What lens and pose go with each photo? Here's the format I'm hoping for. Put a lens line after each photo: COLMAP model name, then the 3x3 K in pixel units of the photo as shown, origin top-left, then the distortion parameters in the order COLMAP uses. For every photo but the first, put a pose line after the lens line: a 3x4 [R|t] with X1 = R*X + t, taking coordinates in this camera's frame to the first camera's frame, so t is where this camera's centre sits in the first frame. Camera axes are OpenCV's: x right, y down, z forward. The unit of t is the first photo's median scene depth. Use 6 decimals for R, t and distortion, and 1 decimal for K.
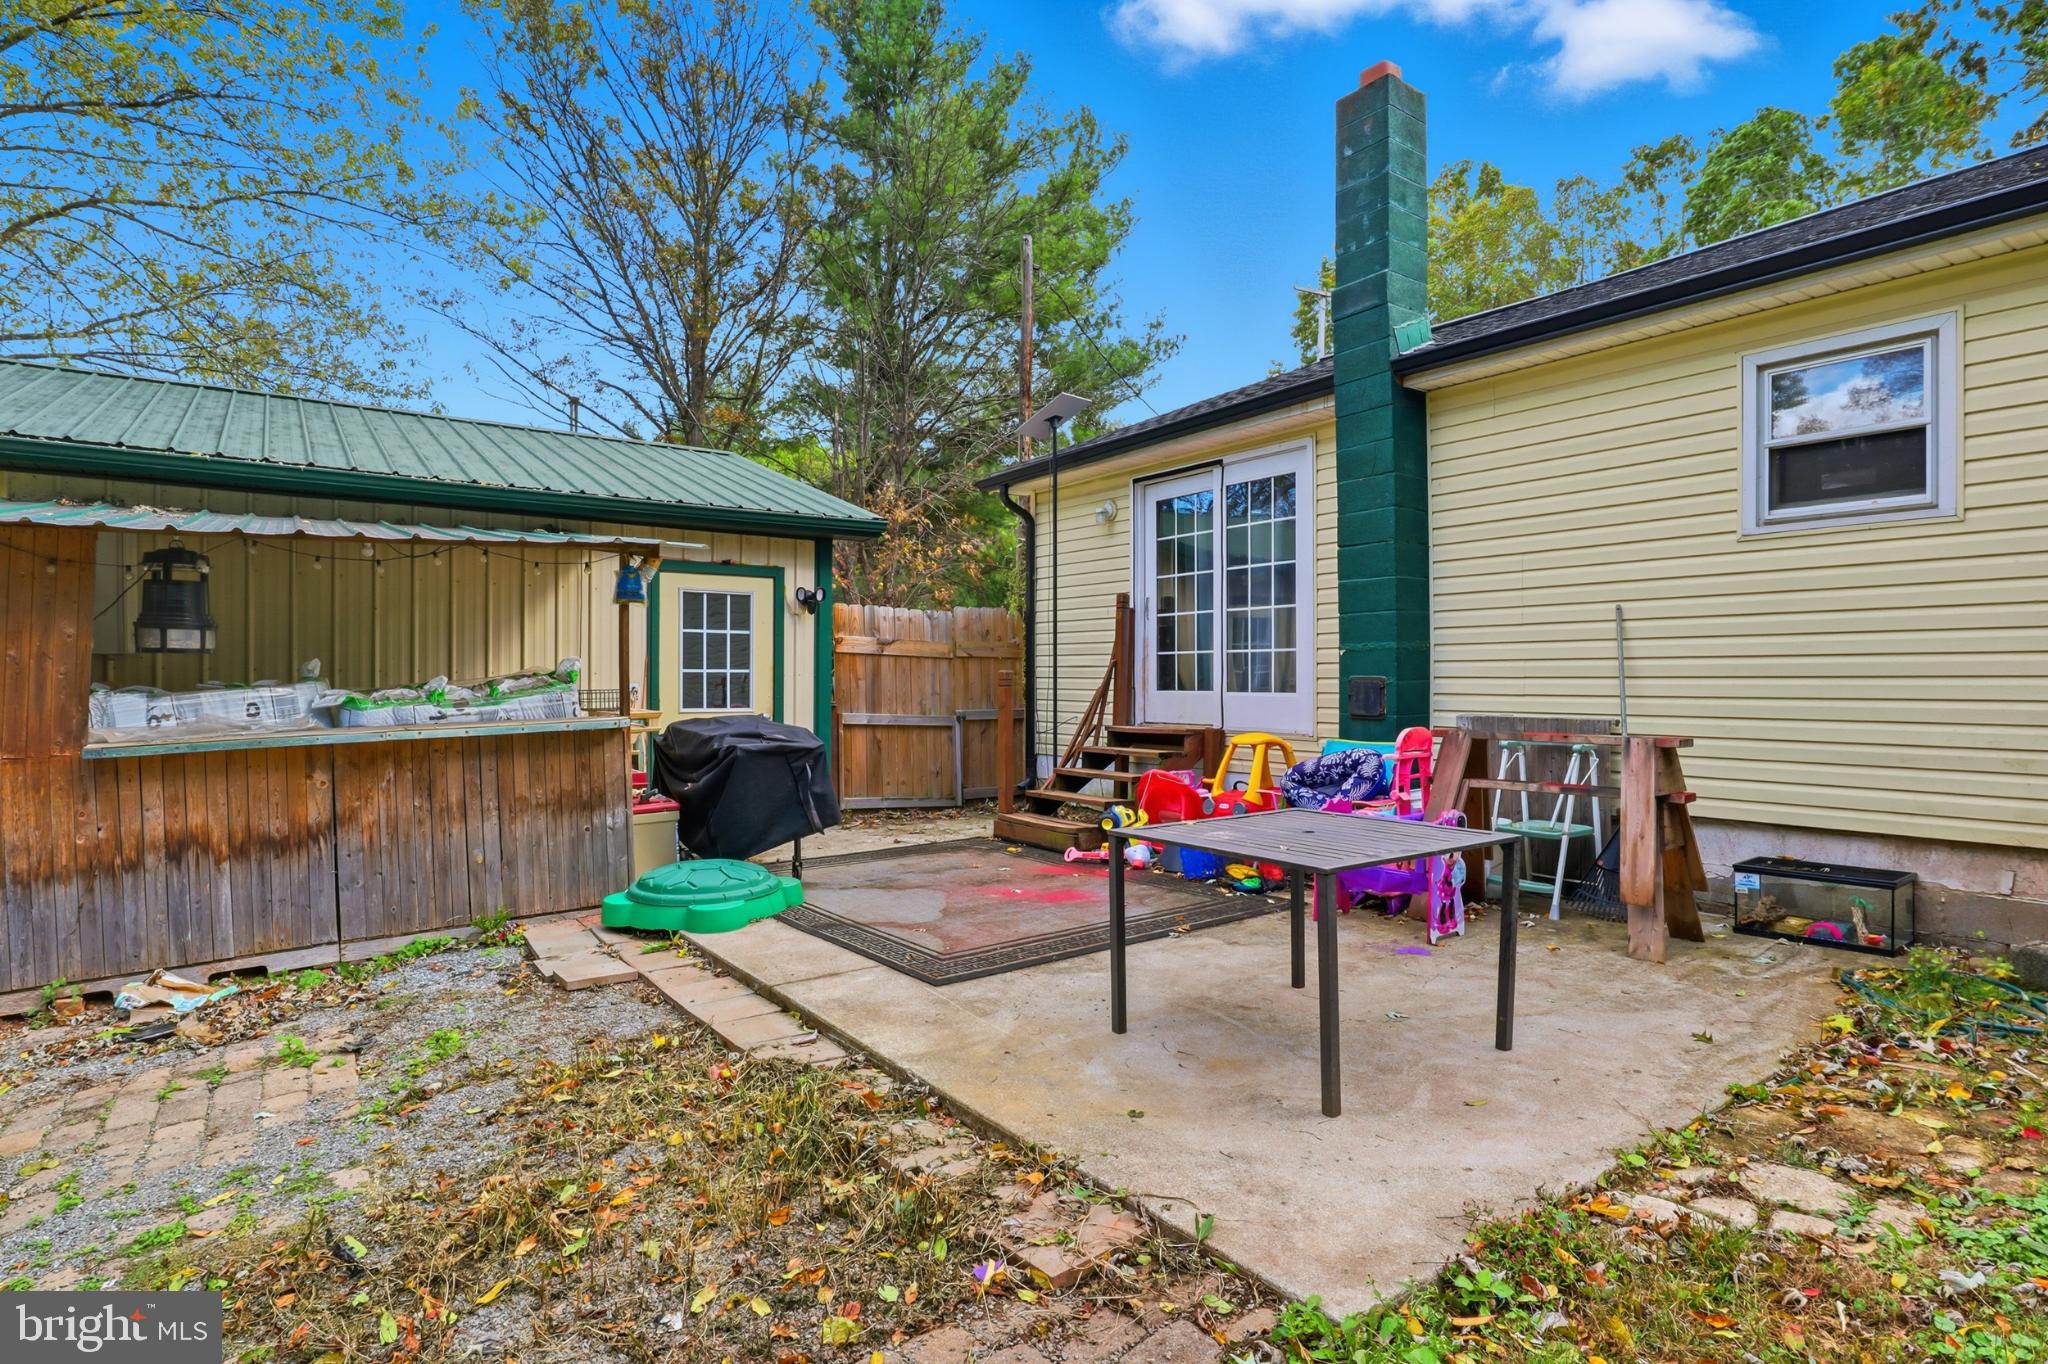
lens RADIAL K [[1056.3, 0, 1015.6], [0, 1056.3, 670.1], [0, 0, 1]] dist [-0.035997, 0.001969]
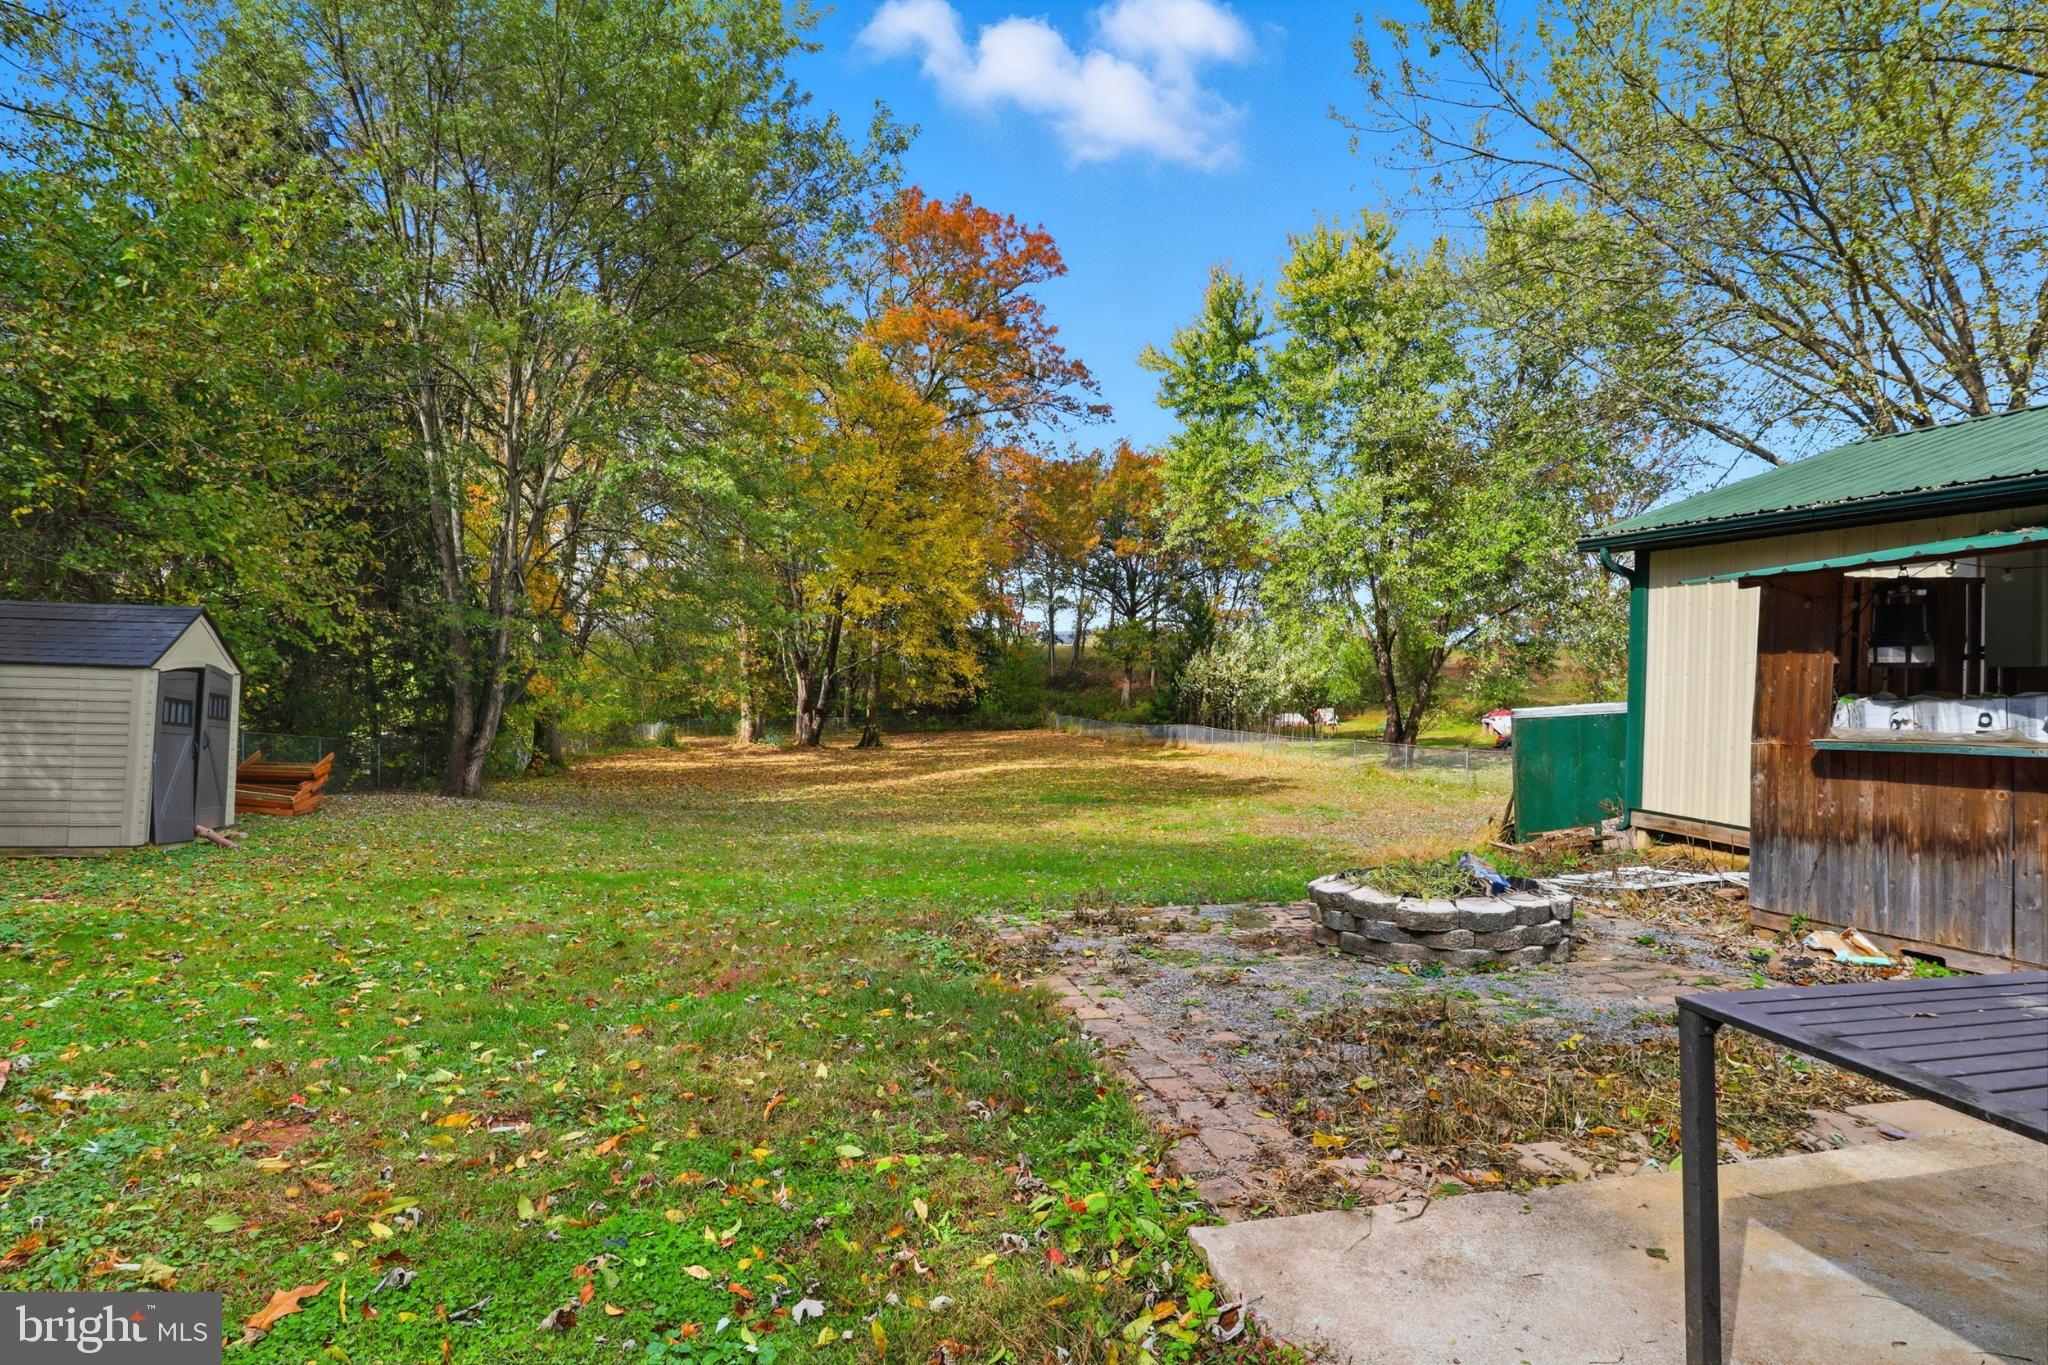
lens RADIAL K [[1056.3, 0, 1015.6], [0, 1056.3, 670.6], [0, 0, 1]] dist [-0.035997, 0.001969]
pose [[-0.413148, -0.004937, -0.910650, 0.656379], [-0.000155, 0.999986, -0.005350, -0.006069], [0.910664, -0.002069, -0.413143, 0.574422]]
